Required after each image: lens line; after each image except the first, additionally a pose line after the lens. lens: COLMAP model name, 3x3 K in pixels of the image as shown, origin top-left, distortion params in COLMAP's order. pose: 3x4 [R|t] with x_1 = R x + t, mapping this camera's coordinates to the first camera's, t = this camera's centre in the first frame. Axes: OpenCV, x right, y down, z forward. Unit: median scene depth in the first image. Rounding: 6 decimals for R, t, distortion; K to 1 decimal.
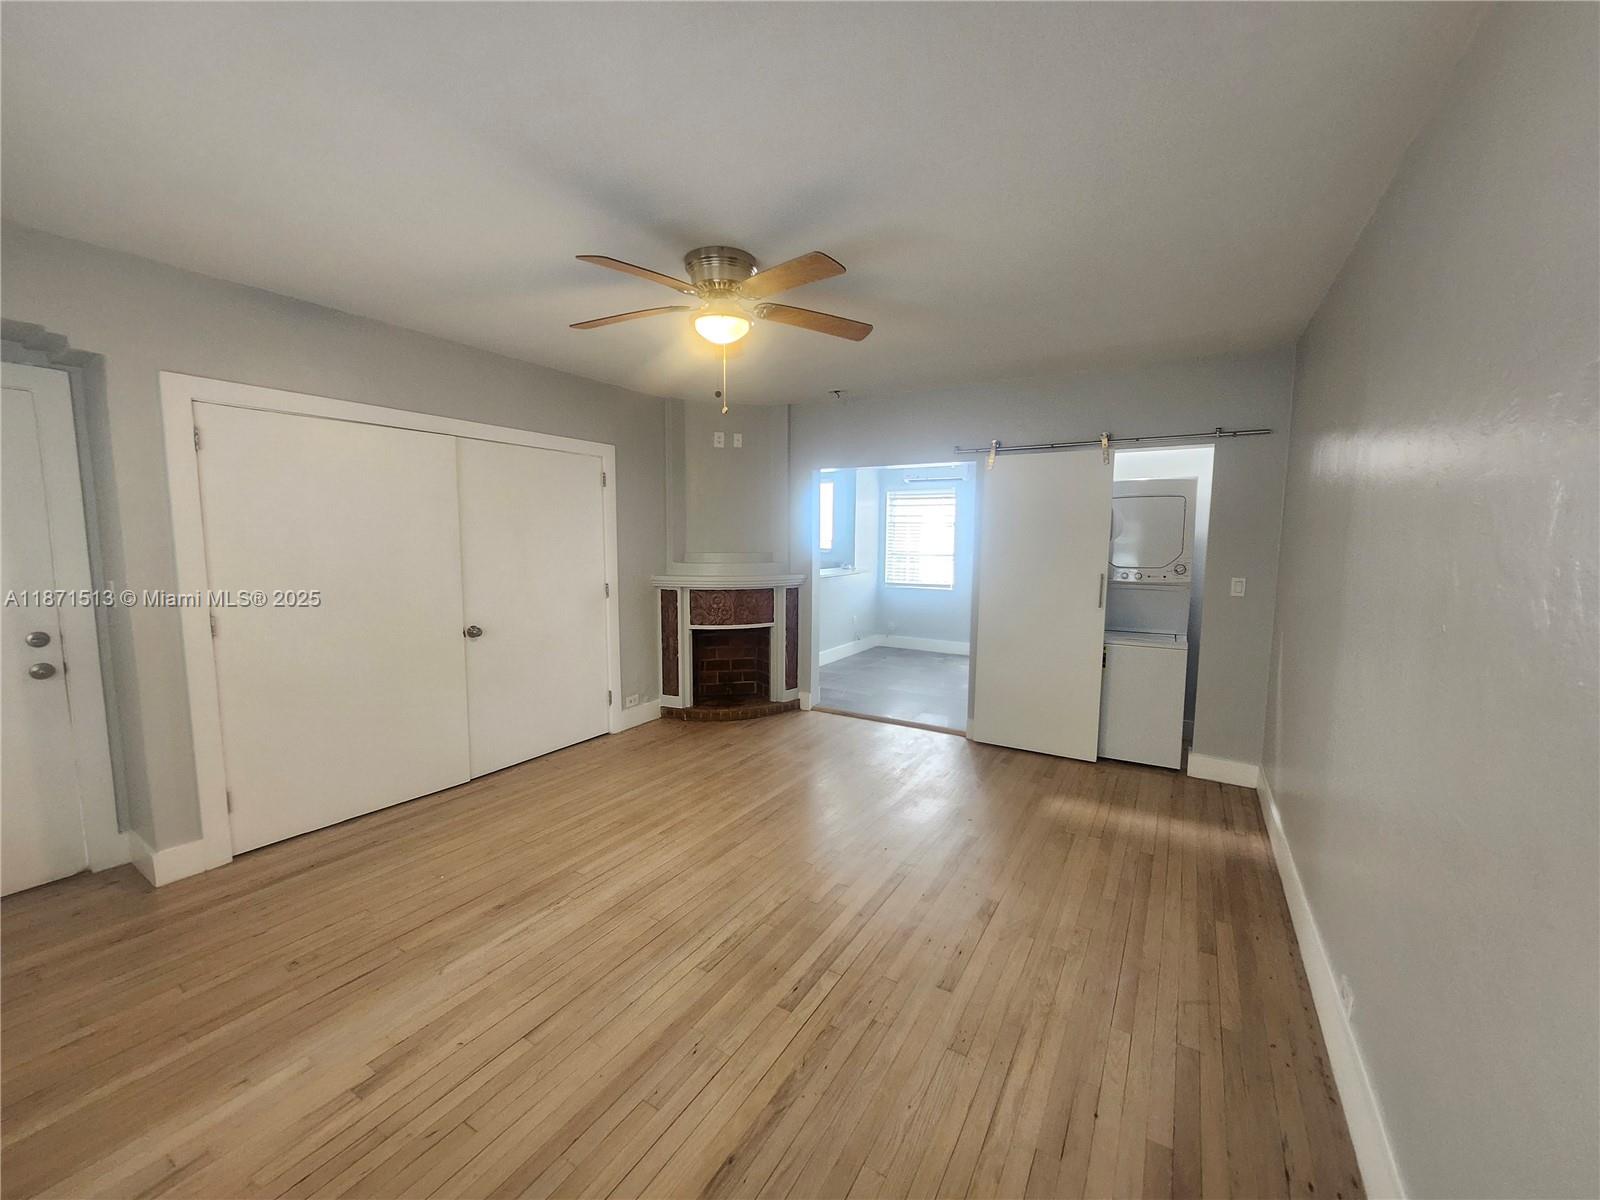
lens RADIAL K [[641.1, 0, 789.1], [0, 641.1, 604.7], [0, 0, 1]] dist [0.000667, 0.000038]
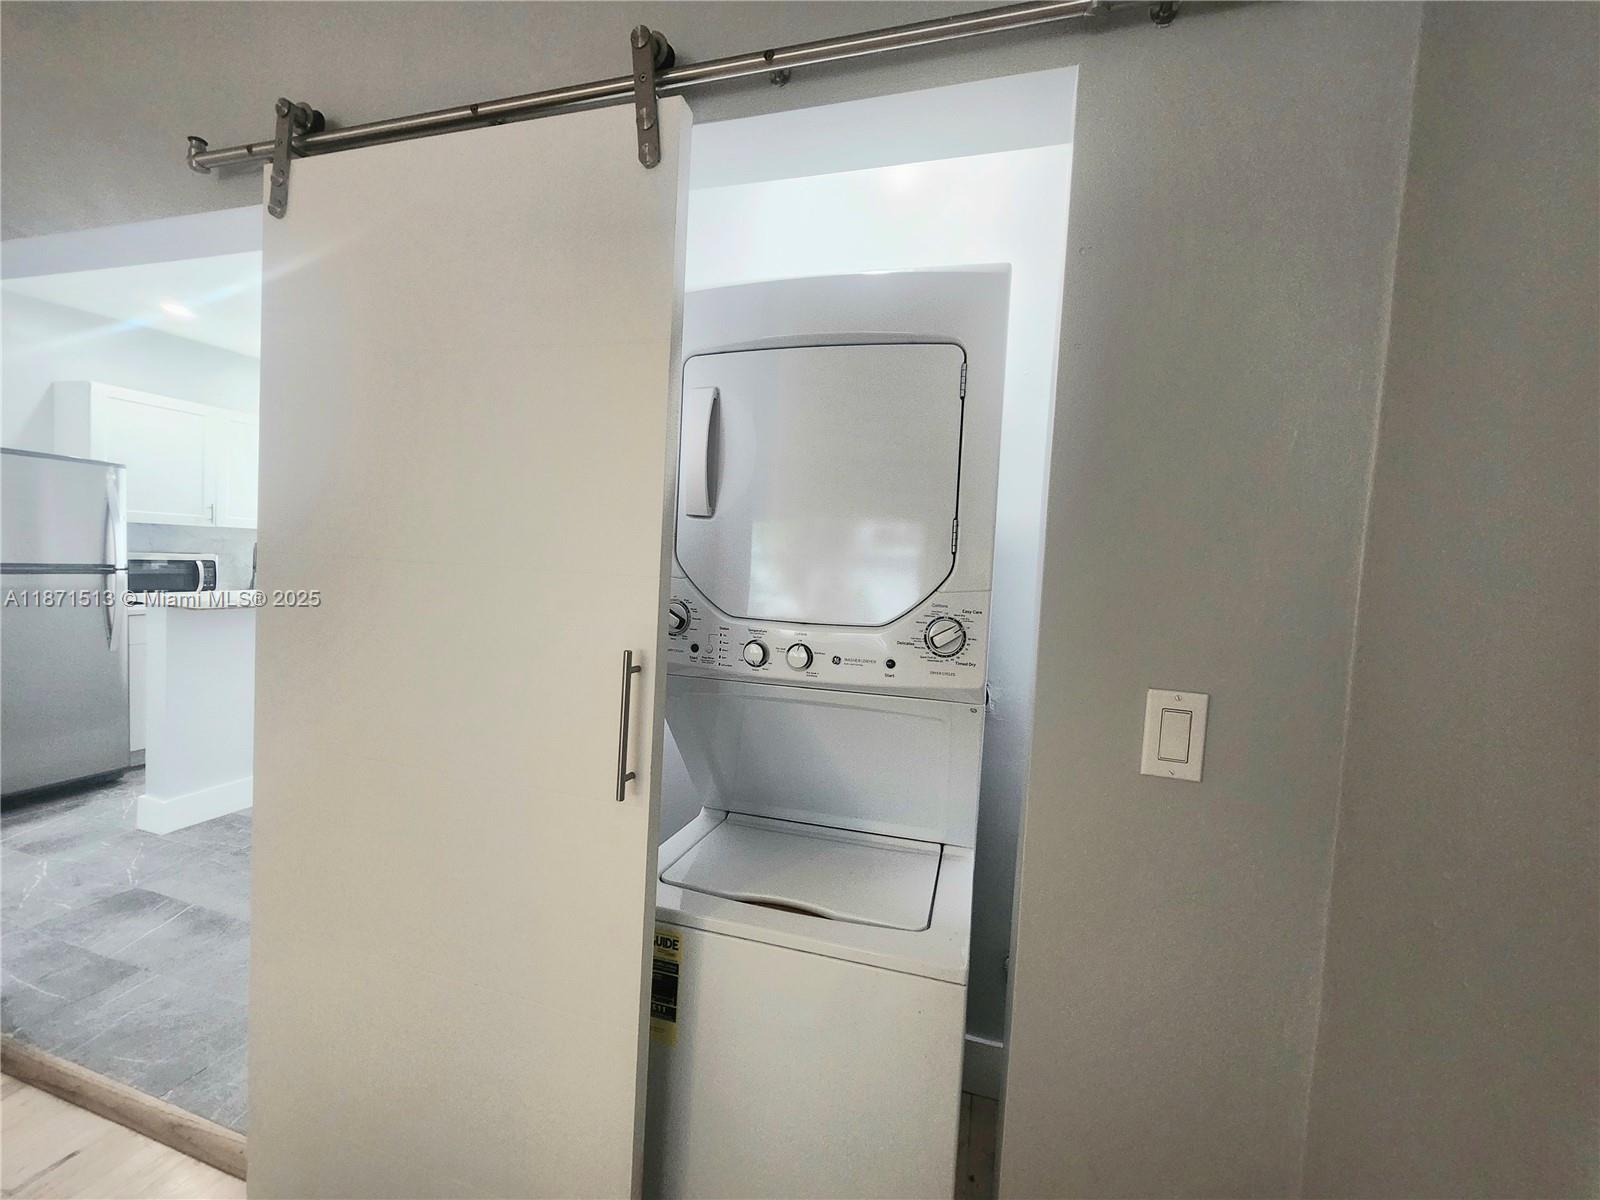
lens RADIAL K [[674.2, 0, 800.0], [0, 674.2, 600.0], [0, 0, 1]] dist [0.000623, 0.000006]
pose [[0.967319, 0.027515, 0.252067, 0.483485], [-0.017587, 0.998981, -0.041558, -0.056317], [-0.252953, 0.035767, 0.966817, 0.752052]]
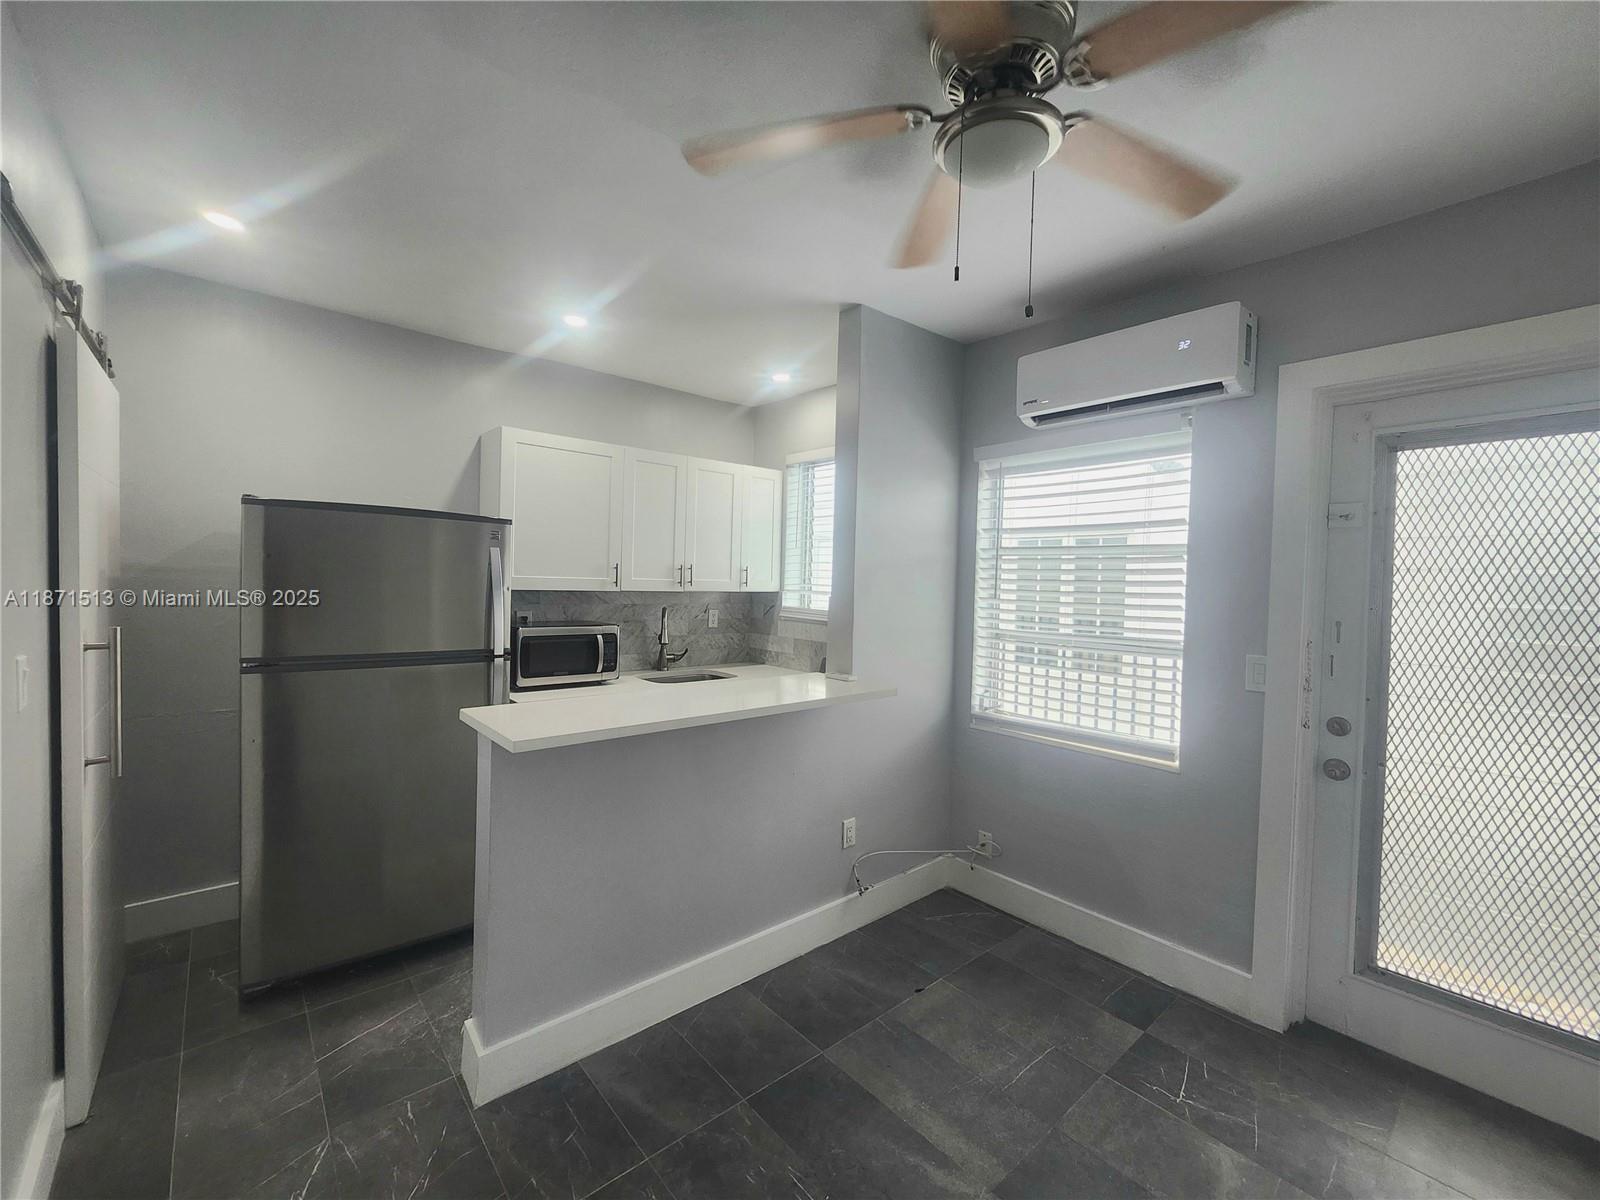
lens RADIAL K [[641.1, 0, 789.1], [0, 641.1, 604.7], [0, 0, 1]] dist [0.000667, 0.000038]
pose [[0.950688, 0.025534, -0.309097, 0.330116], [-0.049203, 0.996401, -0.069022, -0.130478], [0.306222, 0.080827, 0.948522, 1.258879]]
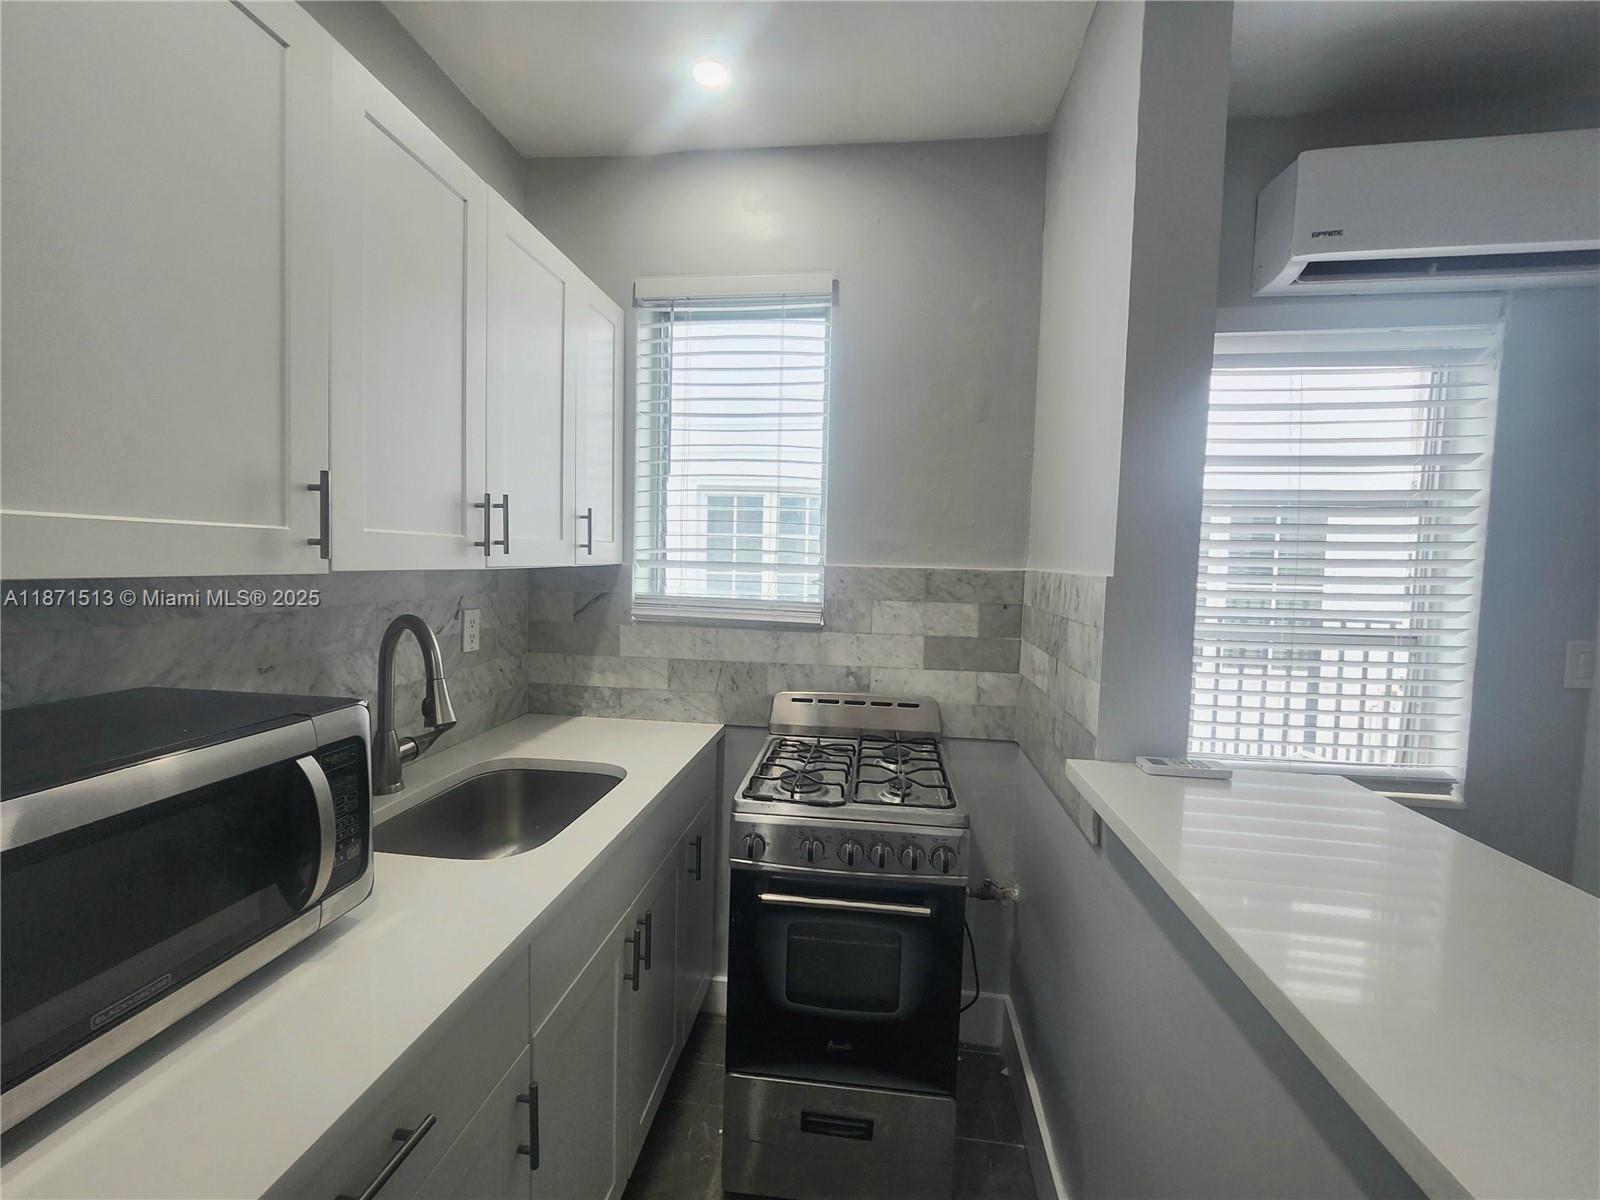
lens RADIAL K [[674.2, 0, 800.0], [0, 674.2, 600.0], [0, 0, 1]] dist [0.000623, 0.000006]
pose [[0.916230, -0.015662, 0.400345, -0.050407], [0.030522, 0.999060, -0.030768, -0.169881], [-0.399487, 0.040410, 0.915848, 1.660361]]
